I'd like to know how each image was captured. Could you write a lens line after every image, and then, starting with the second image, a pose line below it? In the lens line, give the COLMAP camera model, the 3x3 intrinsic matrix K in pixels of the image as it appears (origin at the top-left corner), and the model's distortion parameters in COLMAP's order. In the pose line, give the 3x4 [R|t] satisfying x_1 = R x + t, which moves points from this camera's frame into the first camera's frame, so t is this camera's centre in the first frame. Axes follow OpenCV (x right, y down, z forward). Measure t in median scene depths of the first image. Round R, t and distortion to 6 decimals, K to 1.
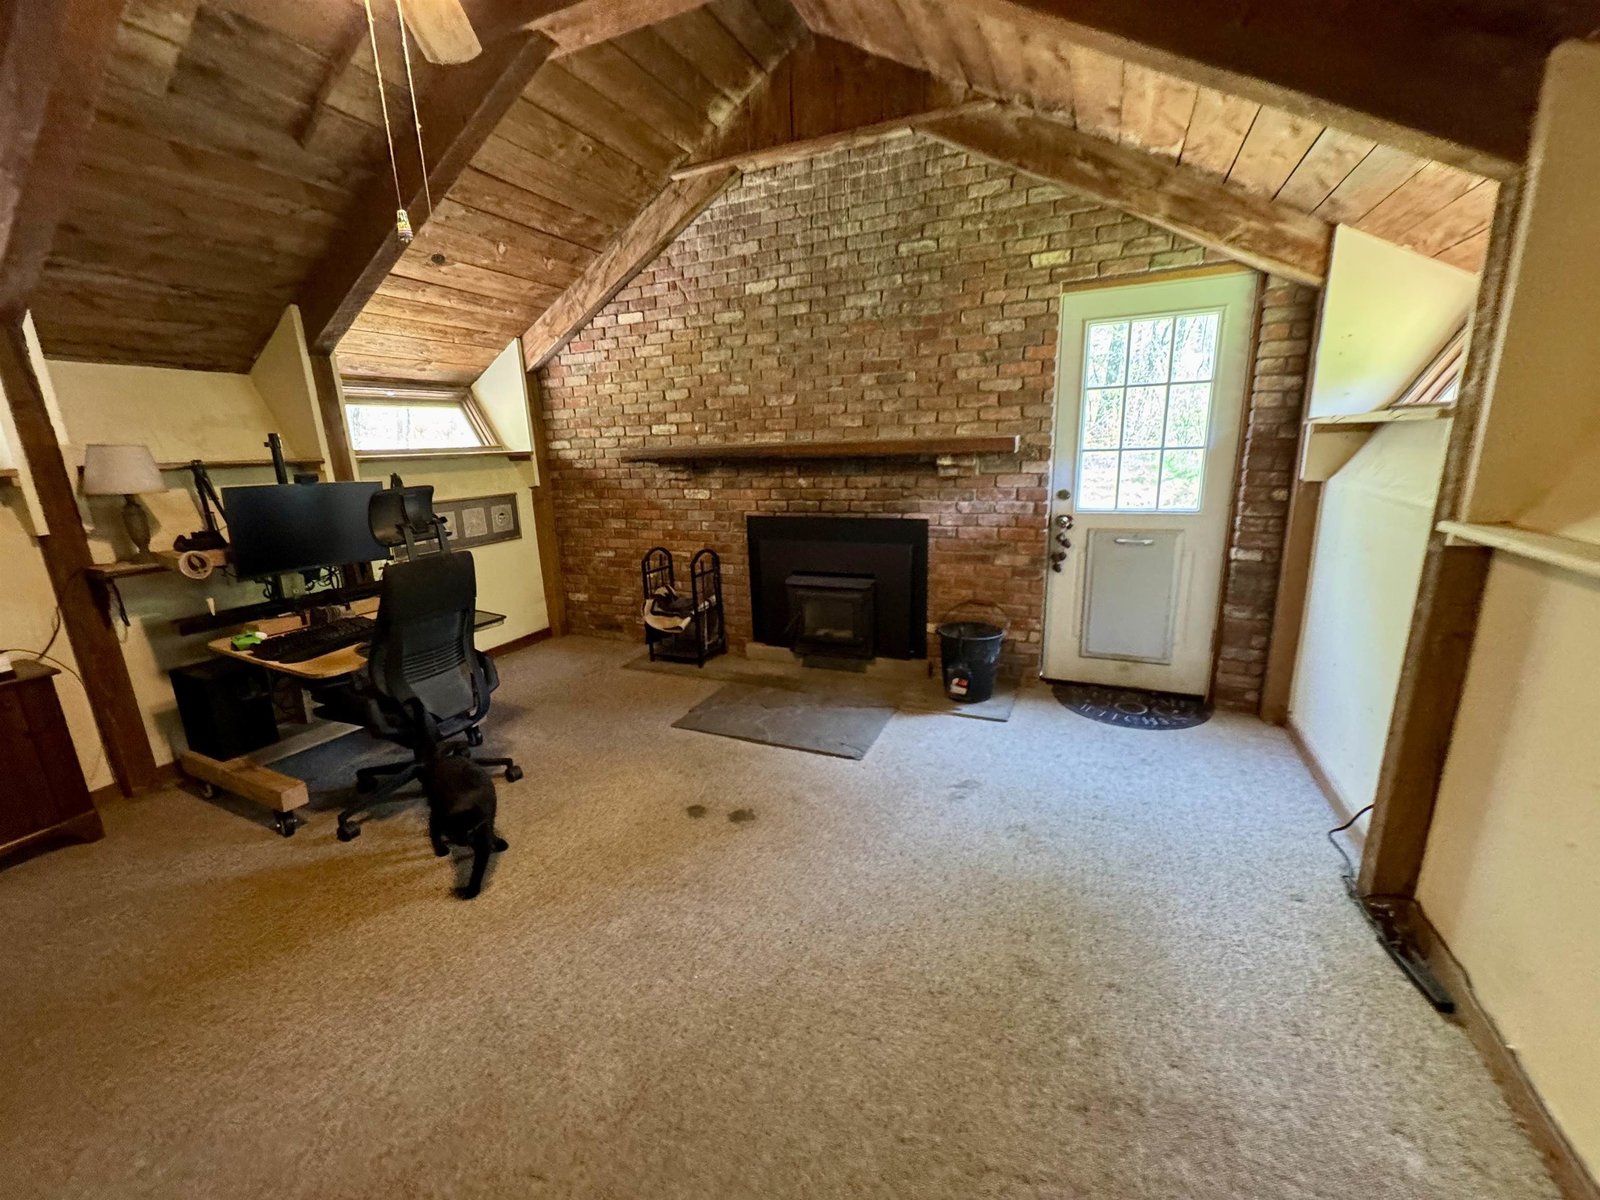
lens RADIAL K [[634.3, 0, 800.0], [0, 634.3, 600.0], [0, 0, 1]] dist [-0.002220, 0.000428]
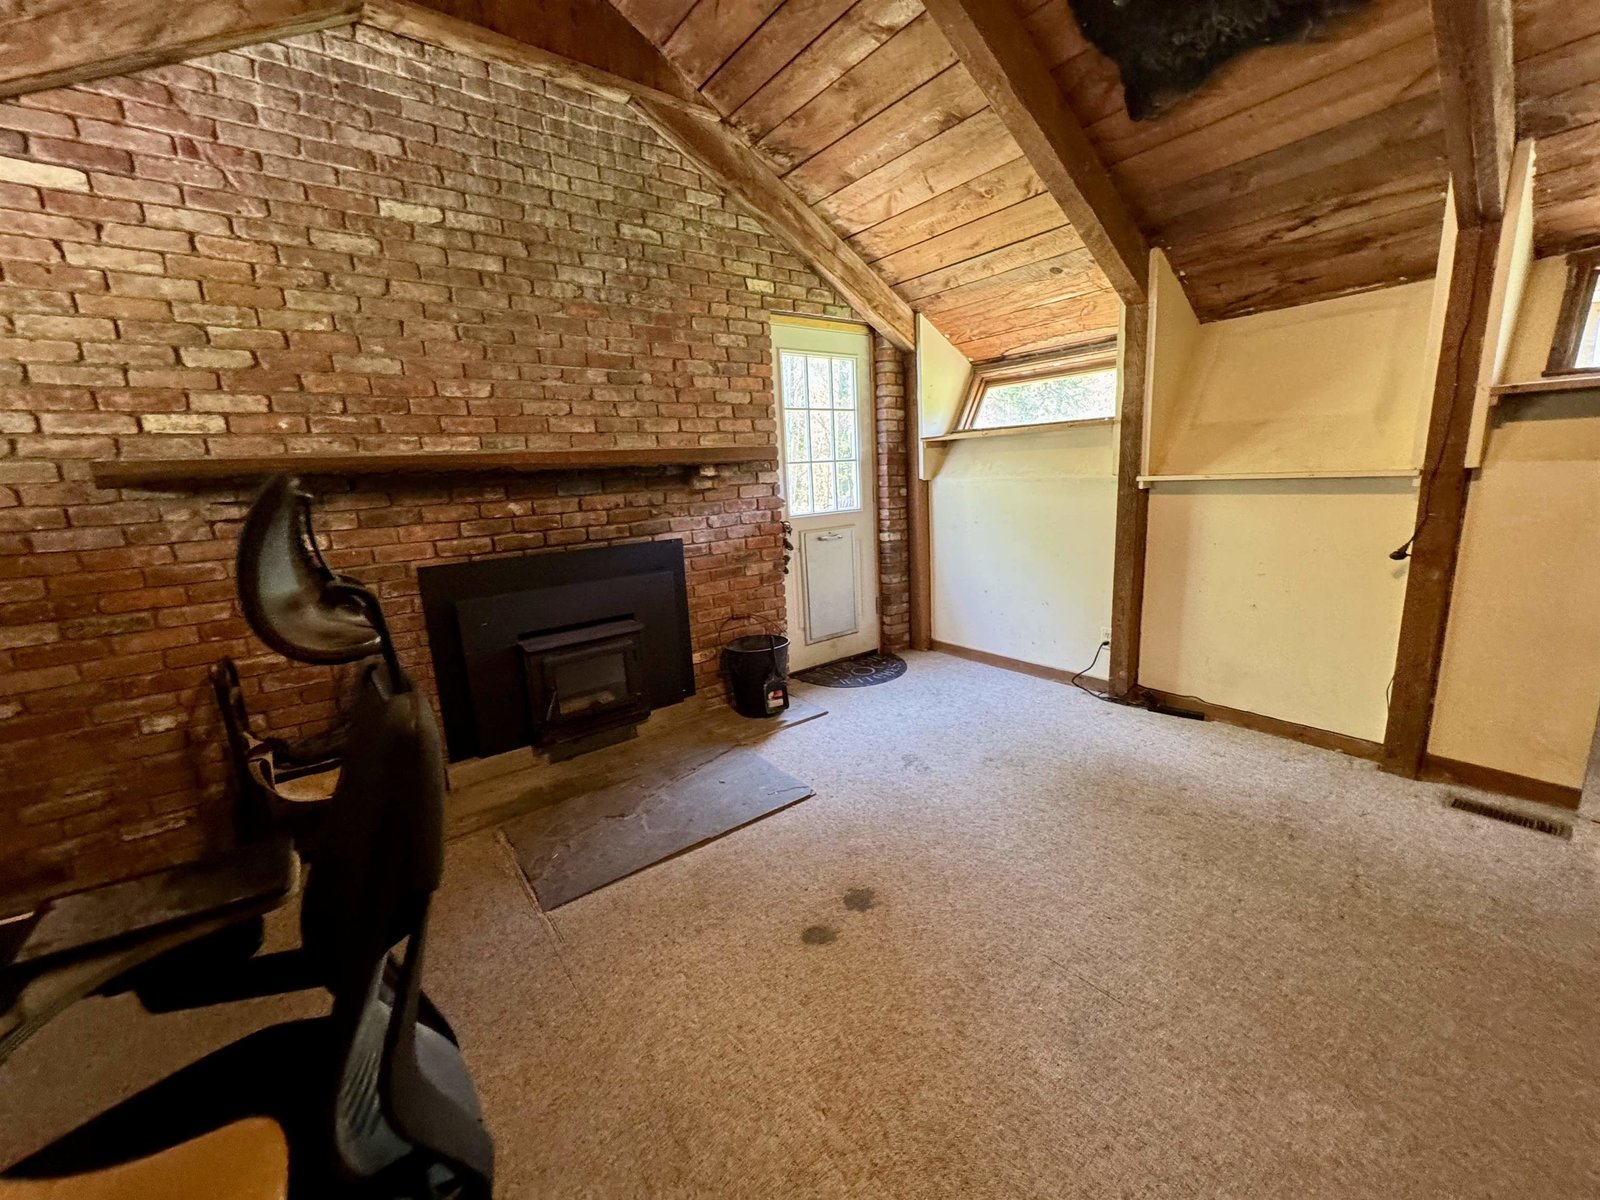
lens RADIAL K [[634.3, 0, 800.0], [0, 634.3, 600.0], [0, 0, 1]] dist [-0.002220, 0.000428]
pose [[0.475068, -0.164982, 0.864344, -0.524732], [0.244520, 0.968332, 0.050436, -0.048478], [-0.845293, 0.187389, 0.500365, 0.436611]]
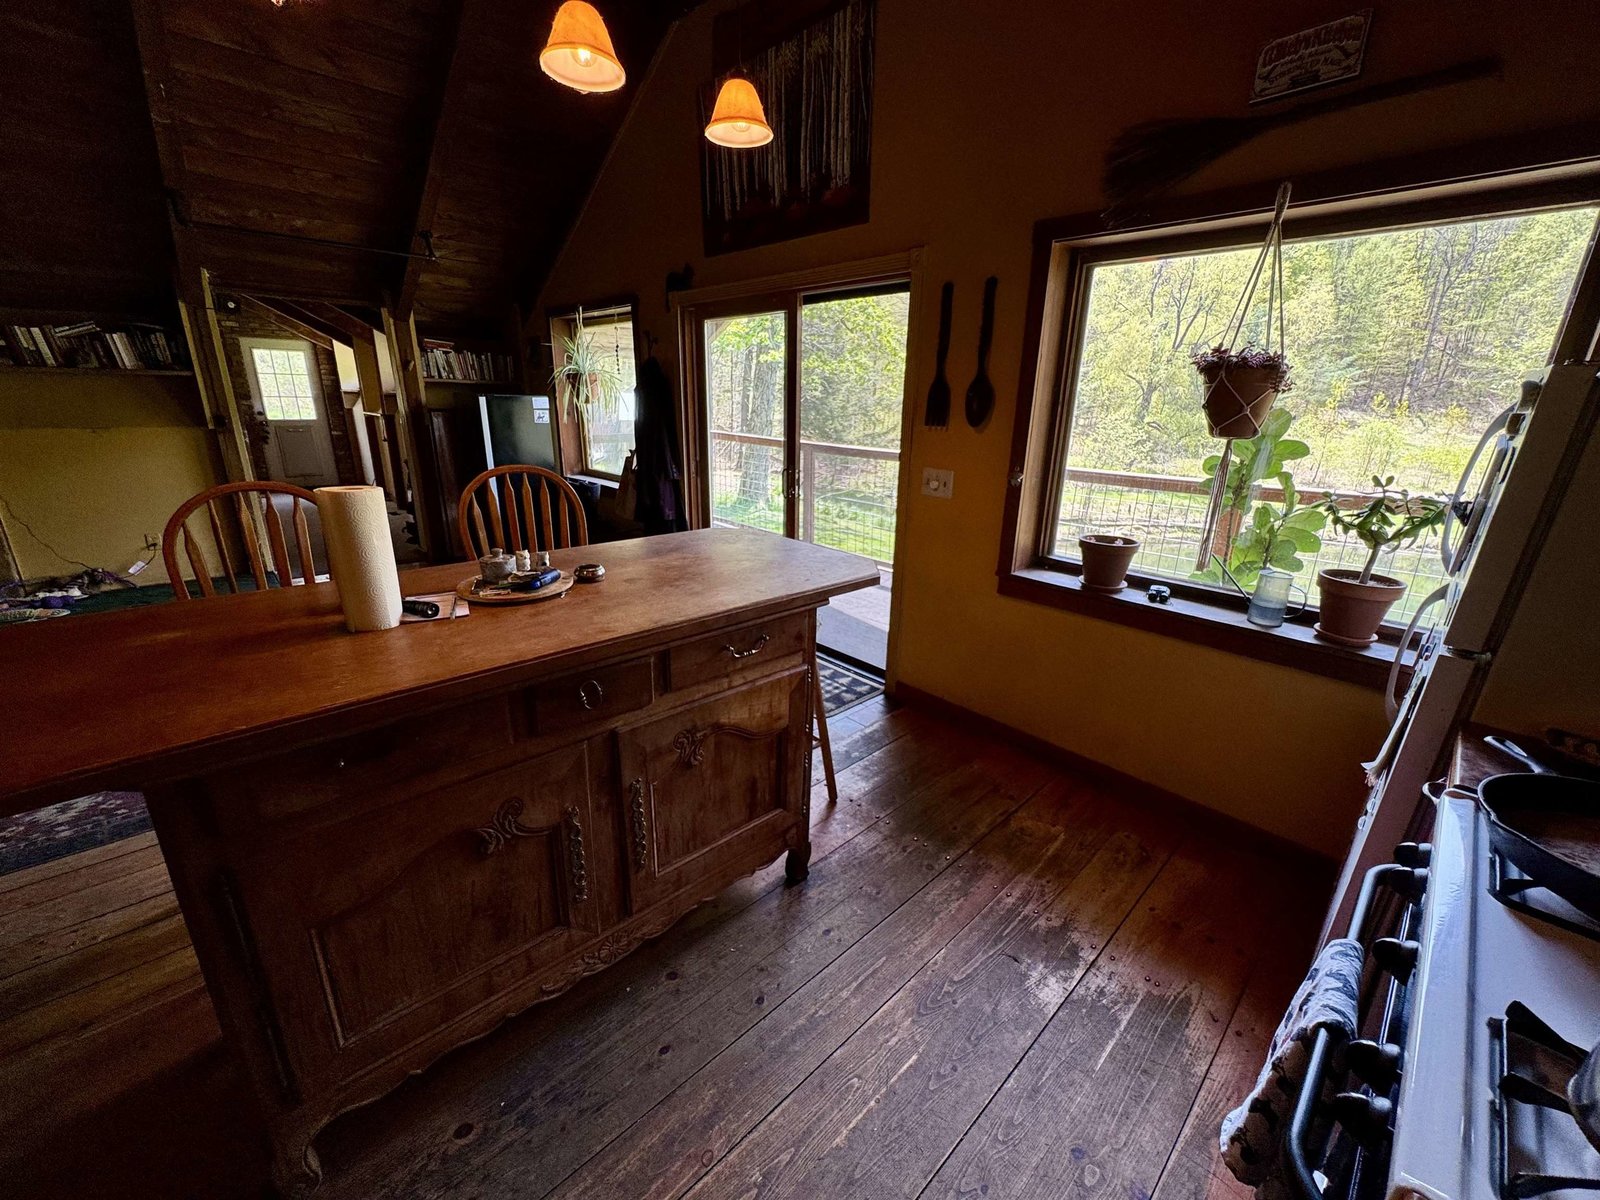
lens RADIAL K [[636.1, 0, 801.9], [0, 636.1, 598.5], [0, 0, 1]] dist [-0.002247, 0.000067]
pose [[0.371383, -0.233006, 0.898768, -1.248400], [0.188110, 0.966807, 0.172915, 0.524028], [-0.909225, 0.104850, 0.402886, -1.950088]]
